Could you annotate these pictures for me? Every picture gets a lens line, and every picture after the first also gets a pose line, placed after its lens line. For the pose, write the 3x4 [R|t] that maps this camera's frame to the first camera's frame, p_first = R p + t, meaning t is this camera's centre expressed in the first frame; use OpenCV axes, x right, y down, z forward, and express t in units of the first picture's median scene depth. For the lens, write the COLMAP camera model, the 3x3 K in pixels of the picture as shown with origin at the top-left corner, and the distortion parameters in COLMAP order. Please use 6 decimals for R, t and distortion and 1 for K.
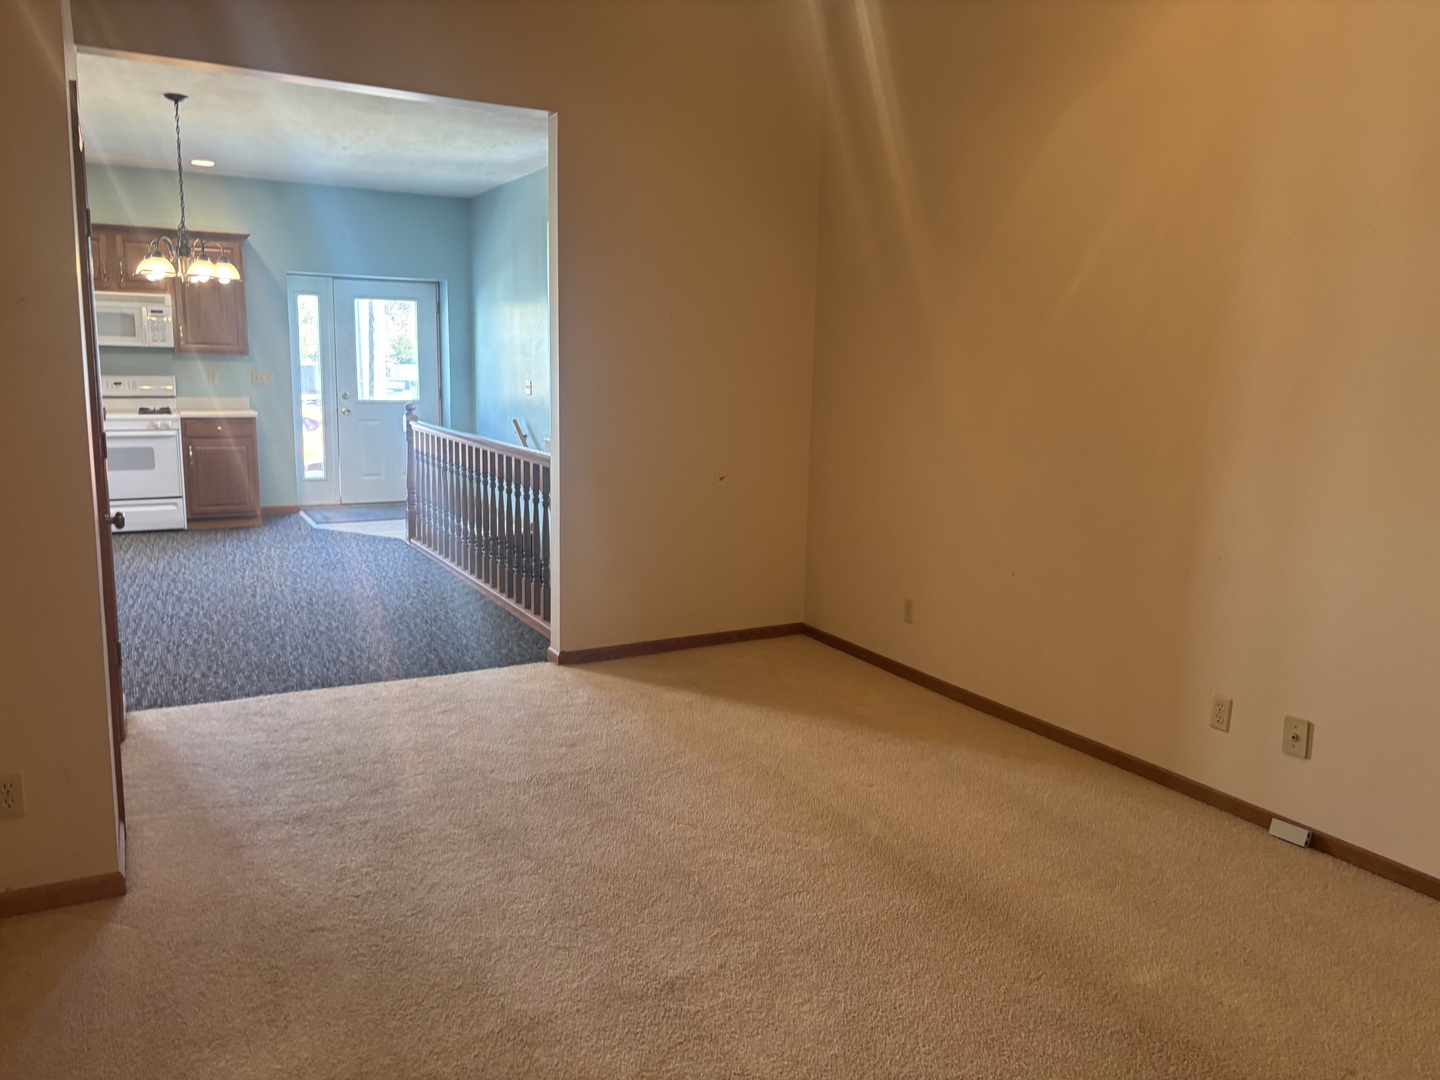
lens RADIAL K [[1087.2, 0, 726.1], [0, 1087.2, 541.6], [0, 0, 1]] dist [0.056930, -0.064849]
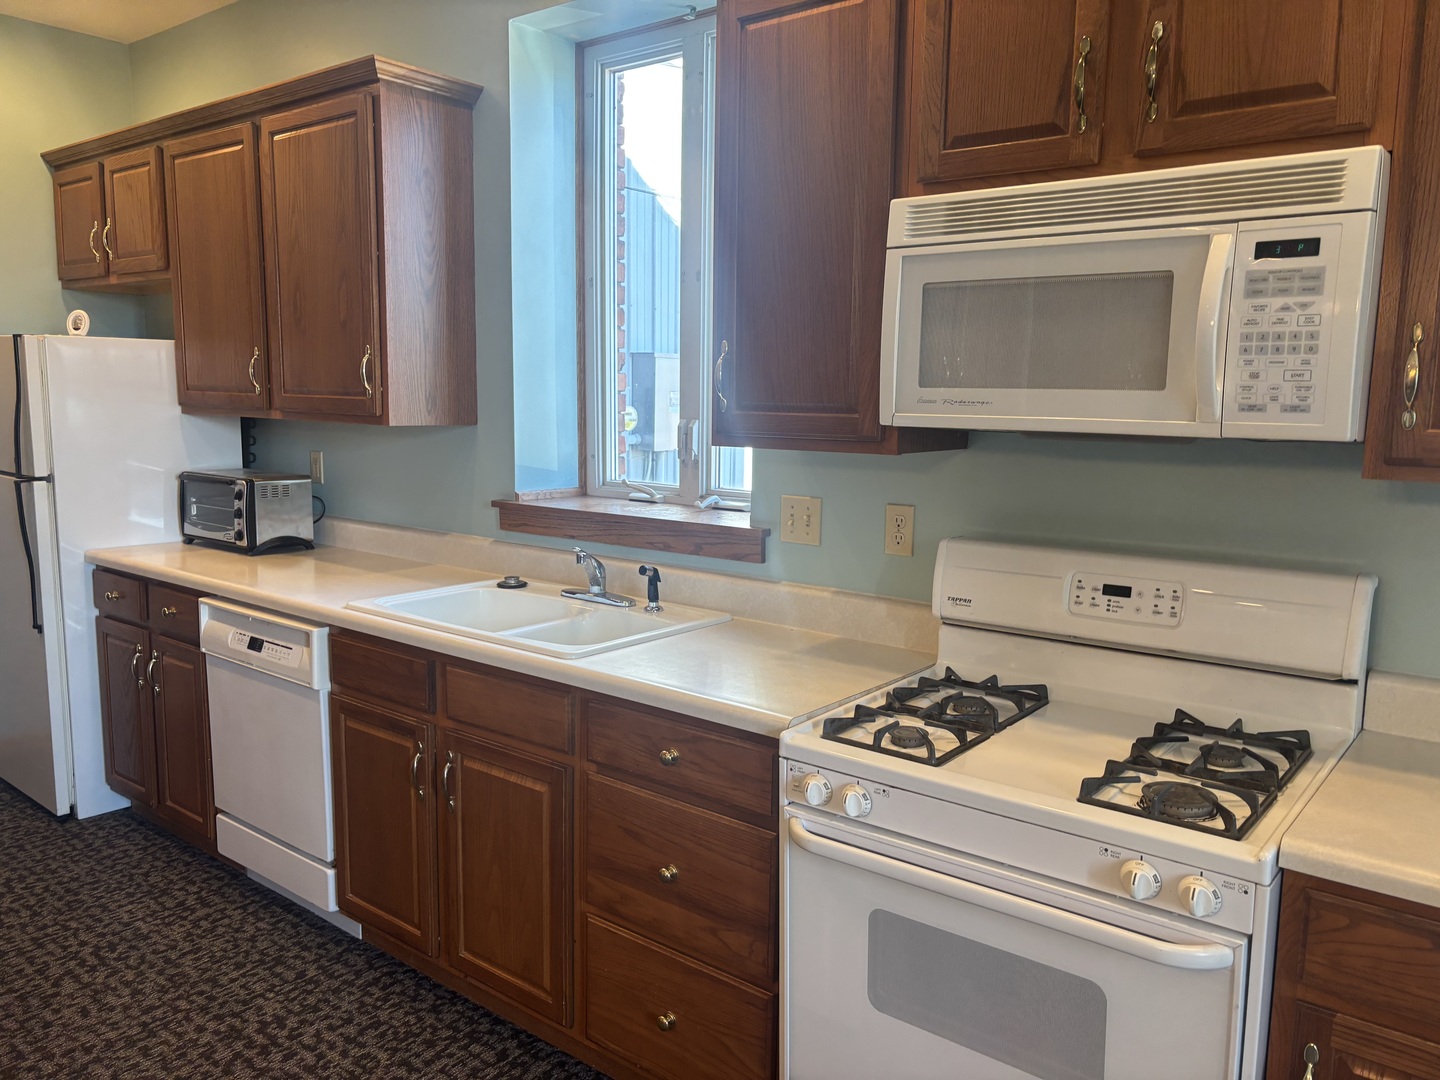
lens RADIAL K [[1103.4, 0, 730.6], [0, 1103.4, 543.8], [0, 0, 1]] dist [0.061624, -0.066623]
pose [[0.386200, 0.112567, -0.915521, -0.383699], [-0.156887, 0.986080, 0.055062, -0.159048], [0.908975, 0.122369, 0.398484, 0.860572]]
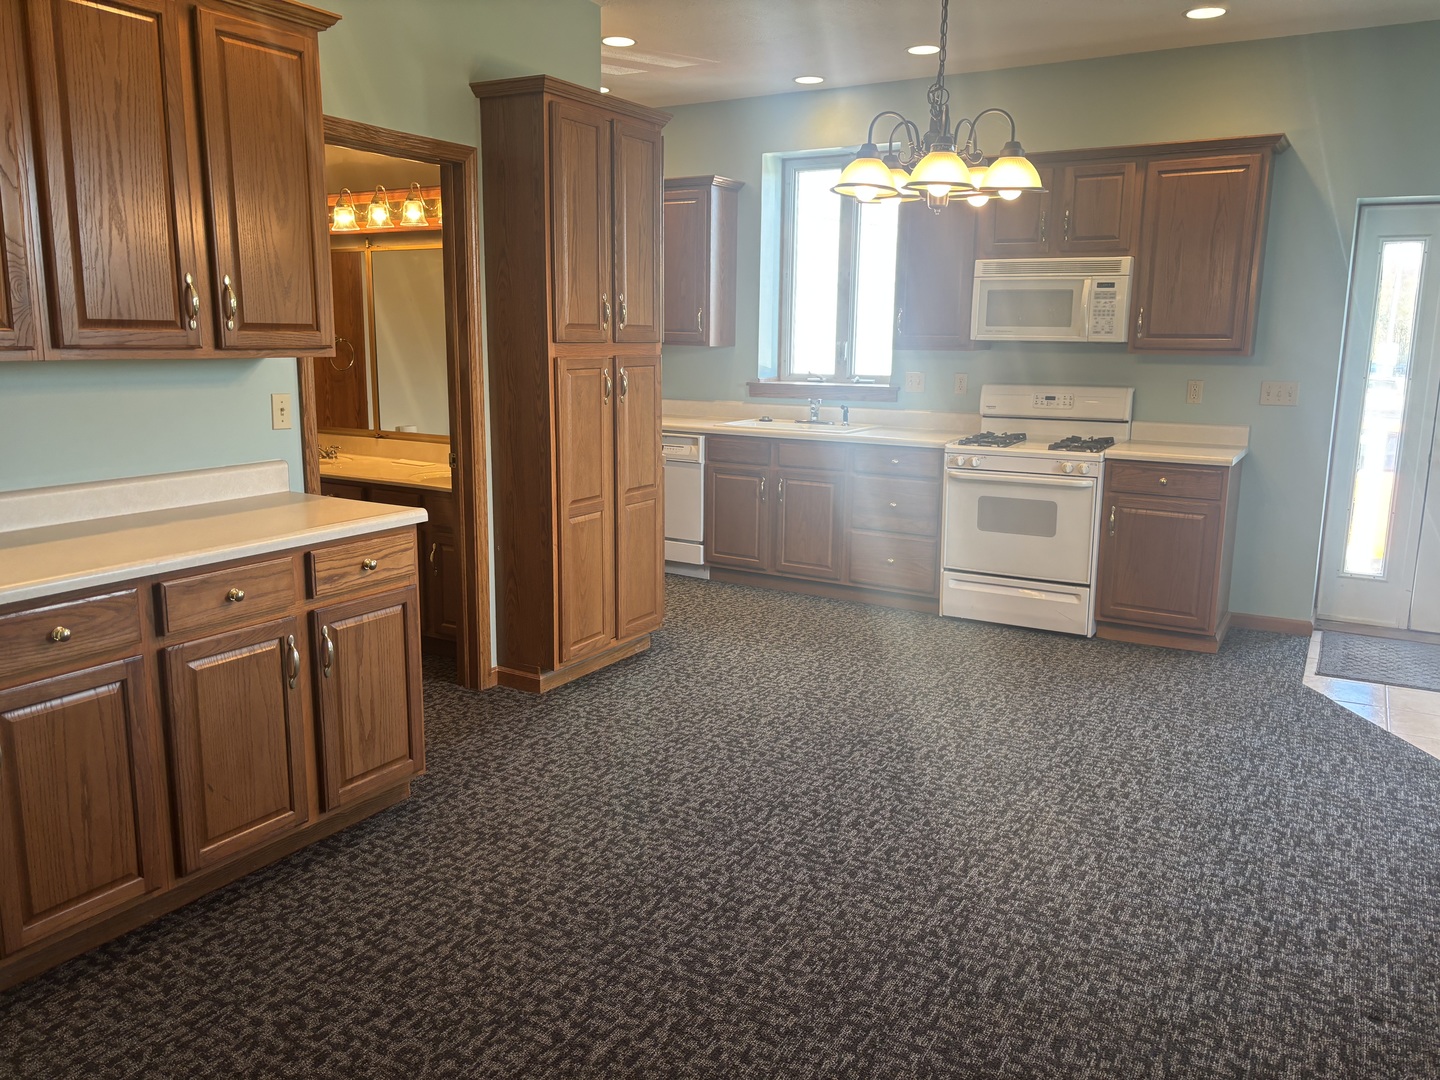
lens RADIAL K [[1087.2, 0, 726.1], [0, 1087.2, 541.6], [0, 0, 1]] dist [0.056930, -0.064849]
pose [[0.505236, 0.148912, -0.850036, -0.081972], [-0.141154, 0.985994, 0.088831, -0.092873], [0.851359, 0.075105, 0.519180, 0.516863]]
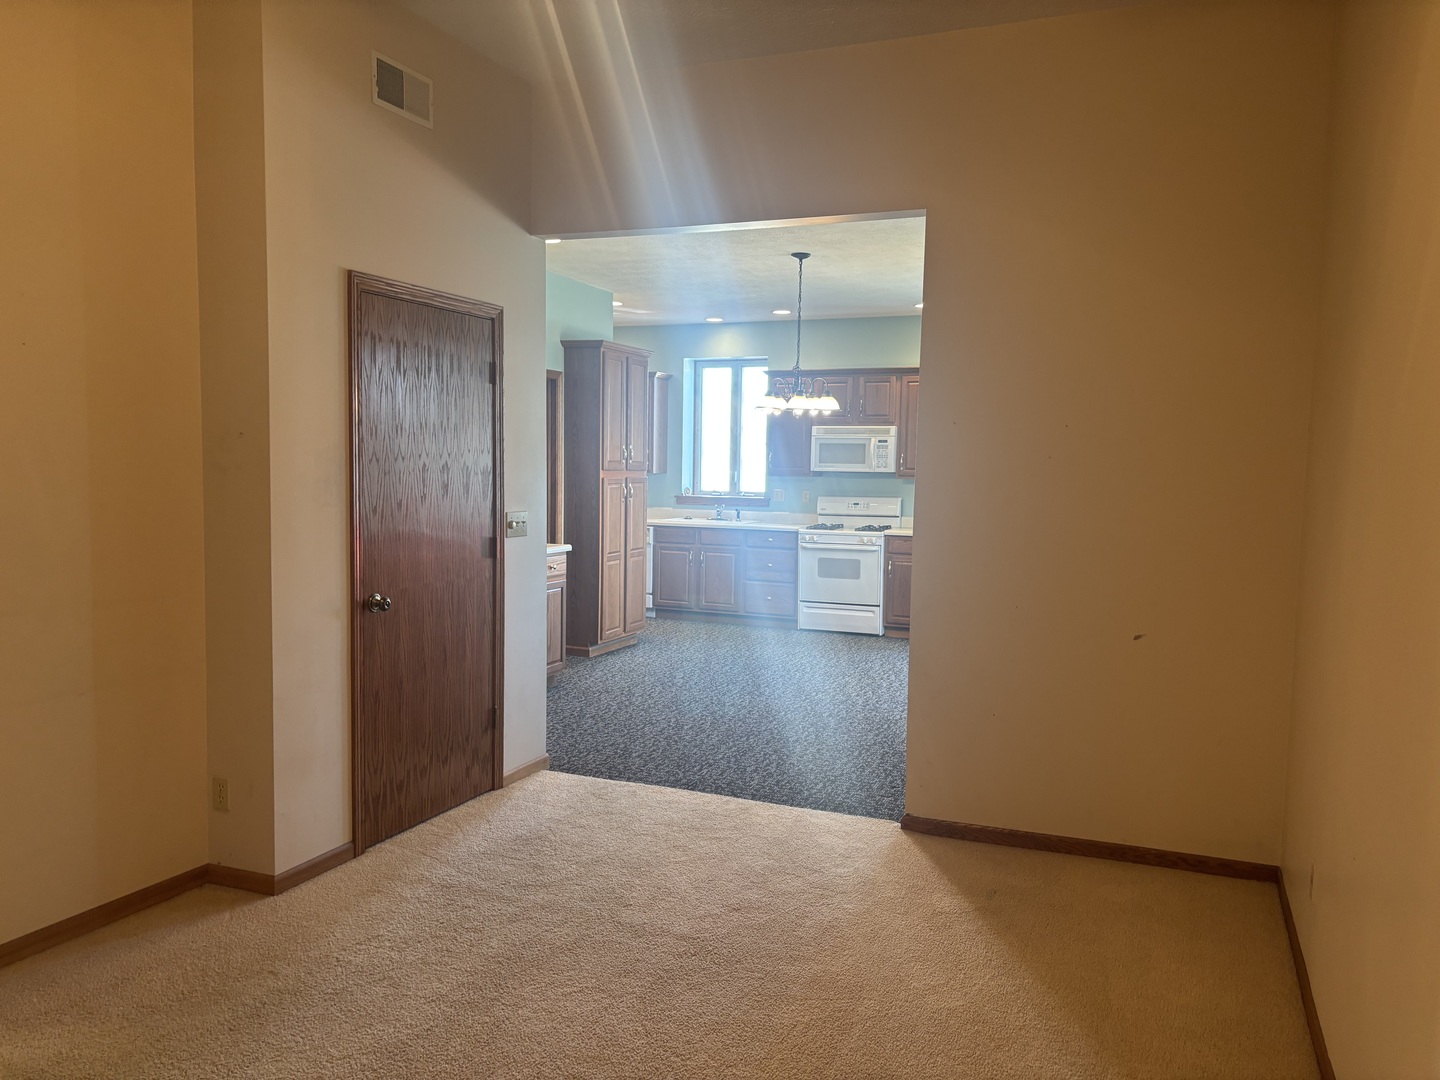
lens RADIAL K [[1070.4, 0, 720.0], [0, 1070.4, 584.8], [0, 0, 1]] dist [0.043463, -0.004049]
pose [[0.619679, 0.077747, -0.780995, 0.254154], [-0.132730, 0.991130, -0.006650, -0.034058], [0.773550, 0.107782, 0.624502, 0.201378]]
